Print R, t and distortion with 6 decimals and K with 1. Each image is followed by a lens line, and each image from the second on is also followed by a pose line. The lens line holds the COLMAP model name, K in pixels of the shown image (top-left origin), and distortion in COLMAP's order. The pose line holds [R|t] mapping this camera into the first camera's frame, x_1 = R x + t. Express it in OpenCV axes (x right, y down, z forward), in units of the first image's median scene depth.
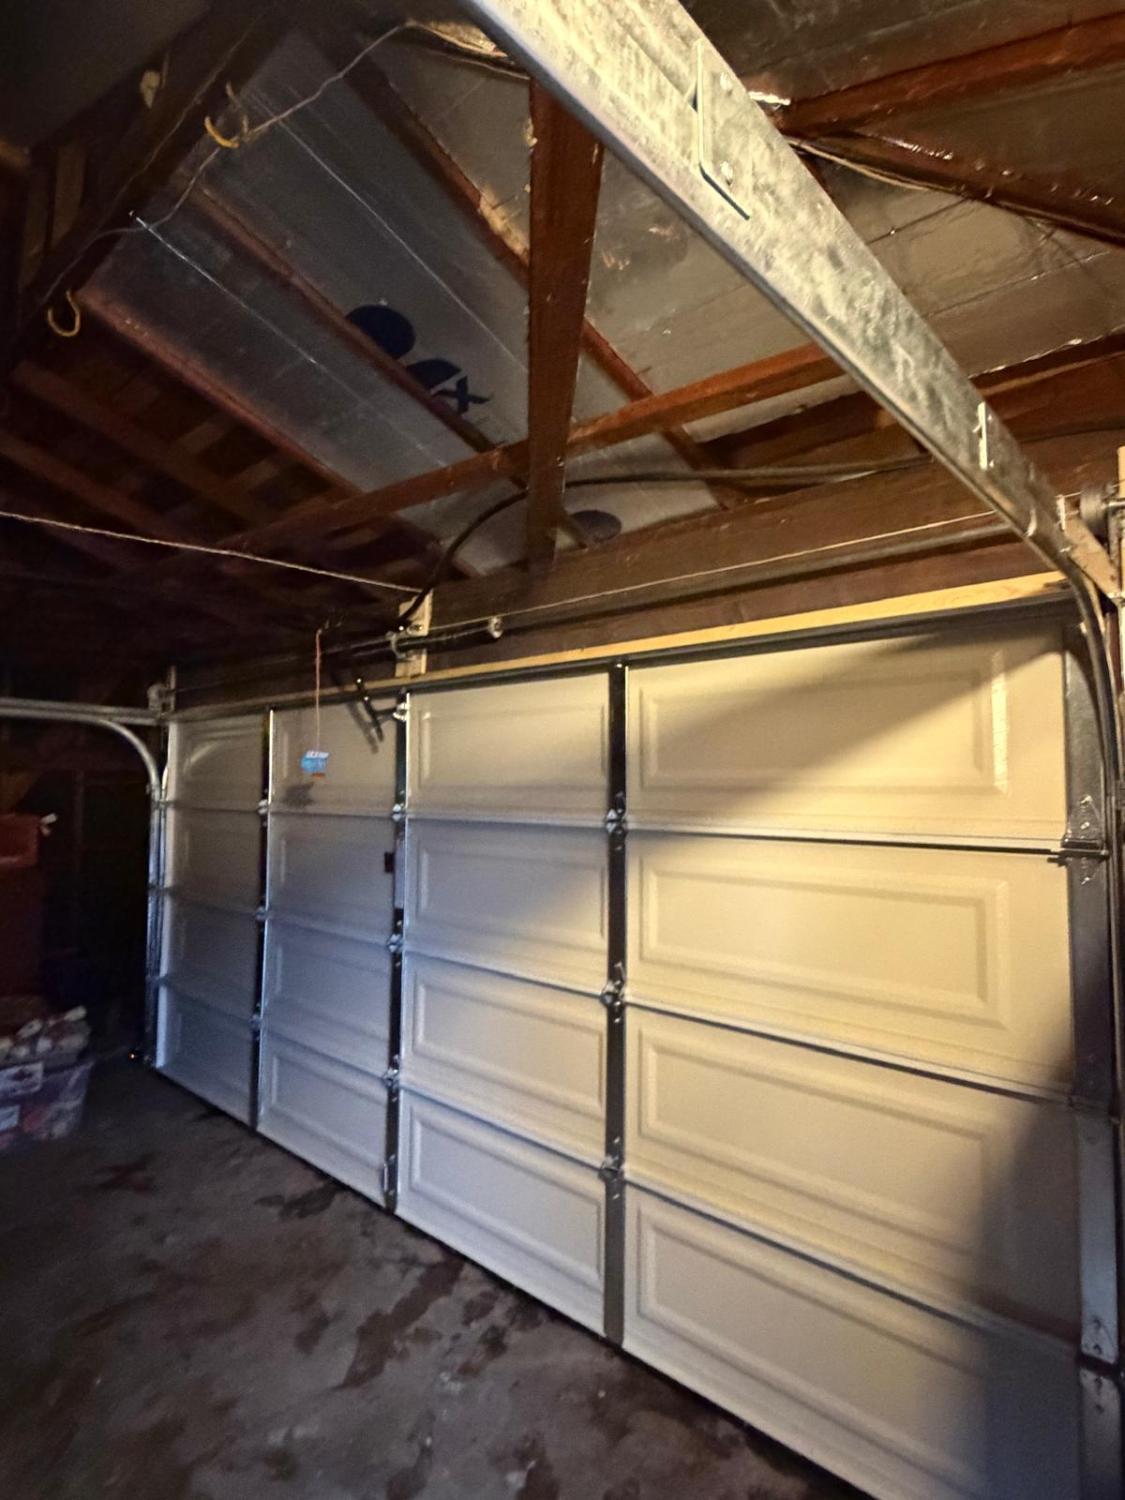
lens RADIAL K [[1057.2, 0, 559.1], [0, 1057.2, 758.0], [0, 0, 1]] dist [0.064291, -0.084227]
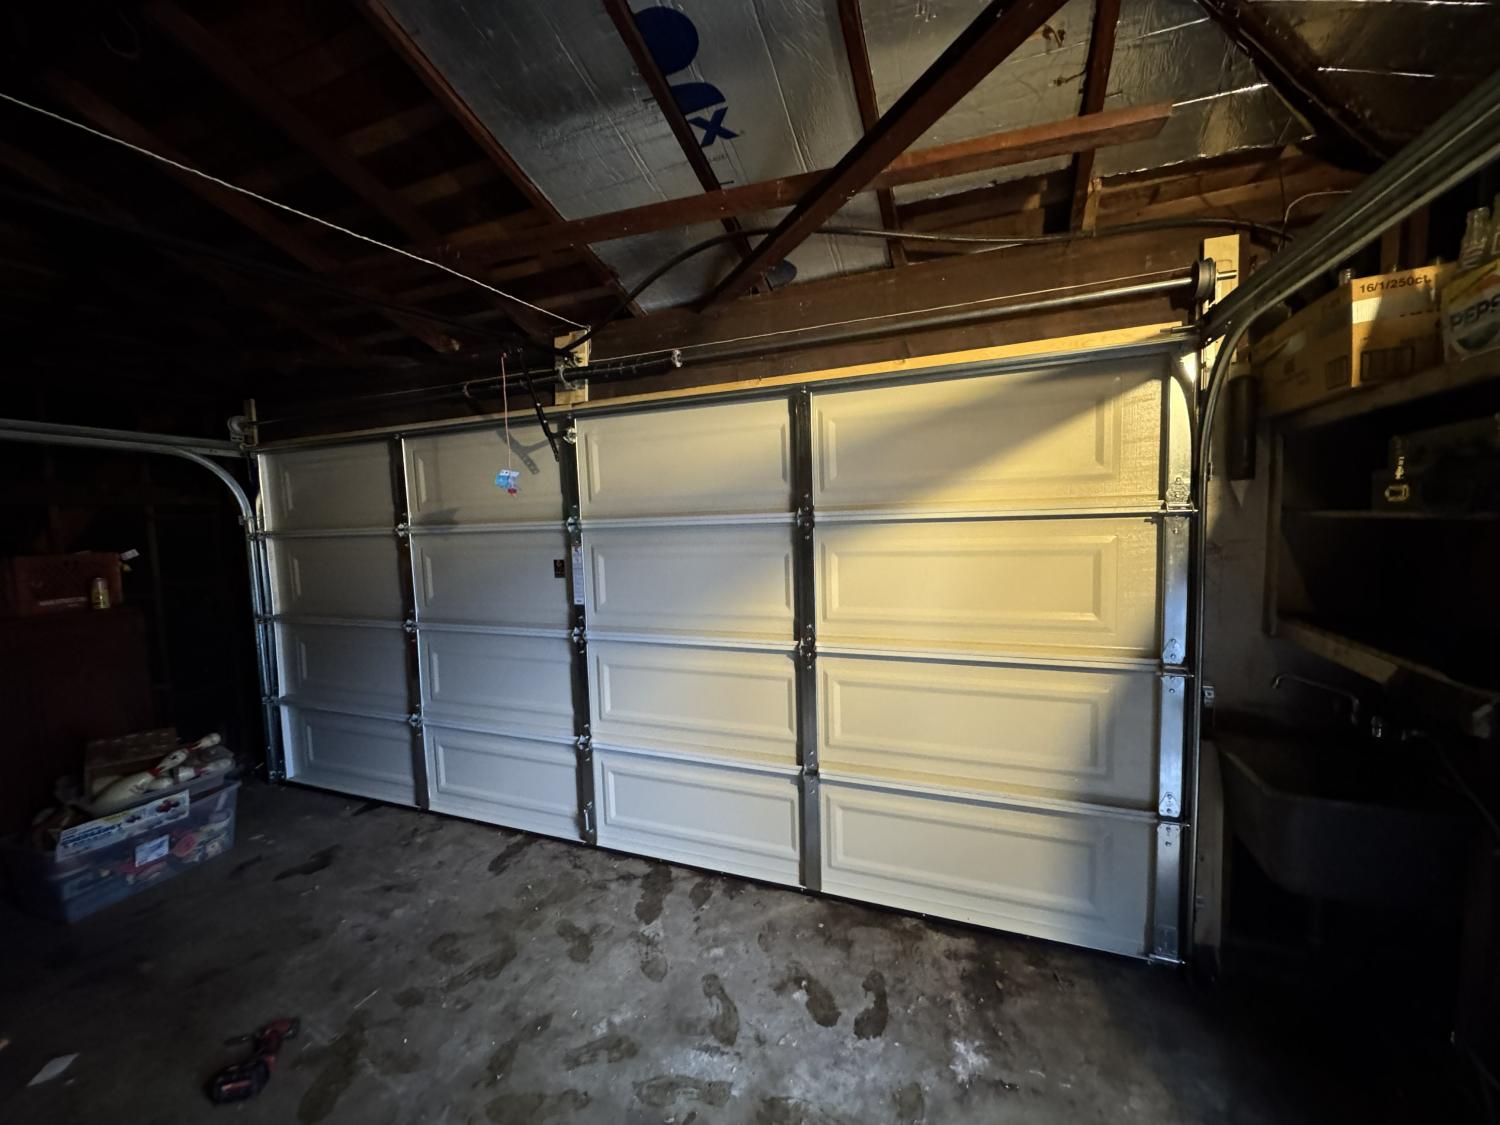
lens RADIAL K [[588.4, 0, 748.8], [0, 588.4, 552.2], [0, 0, 1]] dist [0.000300, 0.000186]
pose [[0.874476, -0.094518, 0.475770, -0.301217], [0.038943, 0.991346, 0.125366, 0.008840], [-0.483502, -0.091101, 0.870590, 0.359591]]
